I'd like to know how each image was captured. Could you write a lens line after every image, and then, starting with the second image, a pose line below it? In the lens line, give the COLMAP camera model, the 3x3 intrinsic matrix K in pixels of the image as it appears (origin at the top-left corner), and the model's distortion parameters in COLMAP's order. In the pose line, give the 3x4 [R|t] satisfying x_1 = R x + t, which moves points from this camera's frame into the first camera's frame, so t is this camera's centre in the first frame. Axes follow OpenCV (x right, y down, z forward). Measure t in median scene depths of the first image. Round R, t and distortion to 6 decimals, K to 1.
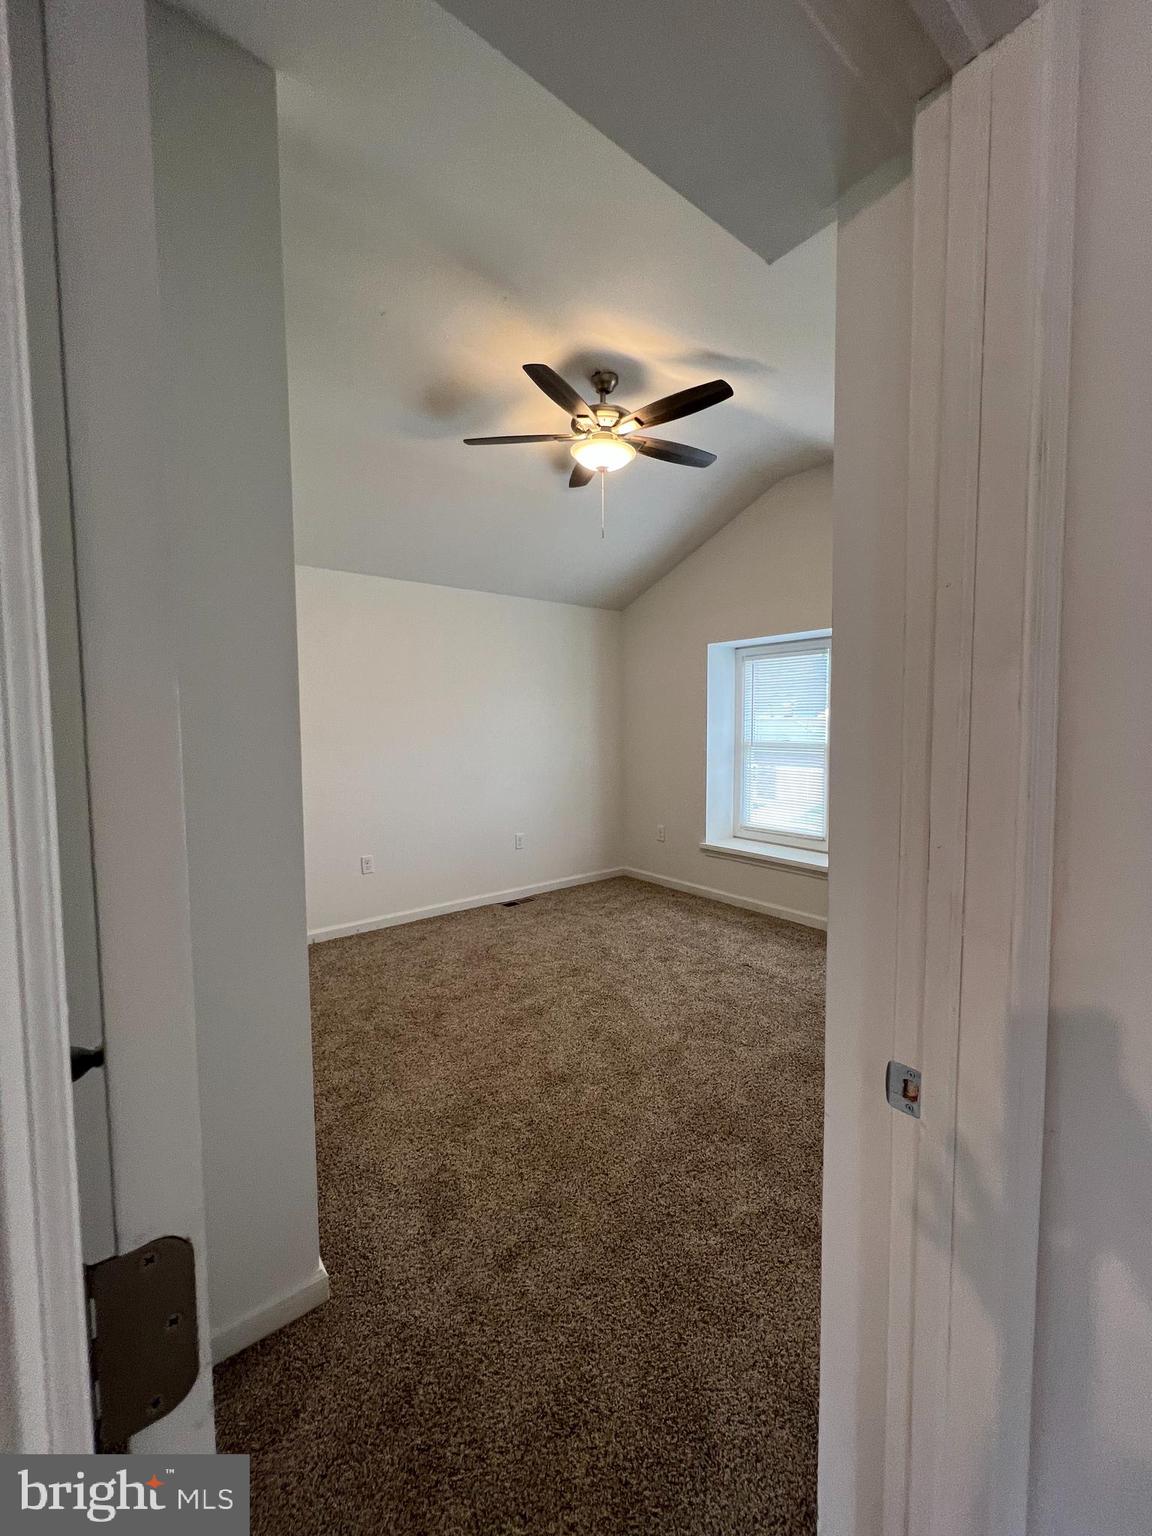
lens RADIAL K [[613.5, 0, 580.6], [0, 613.5, 764.1], [0, 0, 1]] dist [-0.000757, 0.000373]
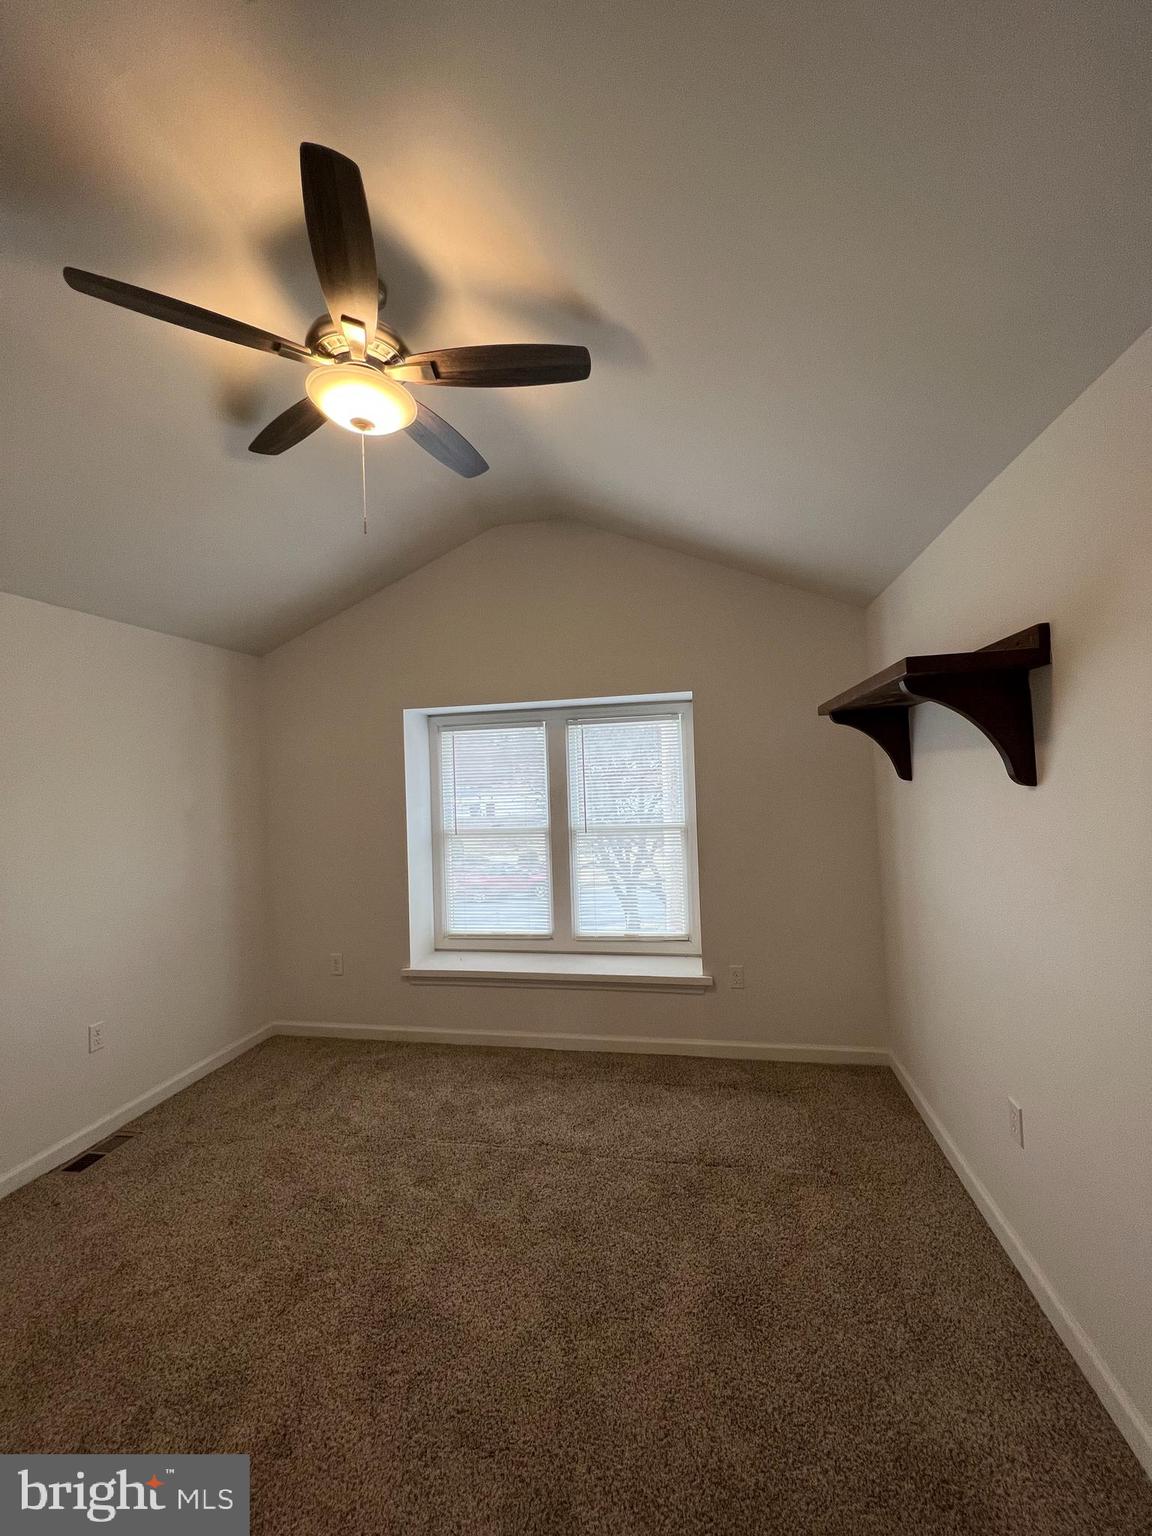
lens RADIAL K [[613.5, 0, 580.6], [0, 613.5, 764.1], [0, 0, 1]] dist [-0.000757, 0.000373]
pose [[0.770138, -0.005525, 0.637853, -0.134543], [0.074691, 0.993865, -0.081572, -0.051687], [-0.633489, 0.110464, 0.765826, 0.297596]]
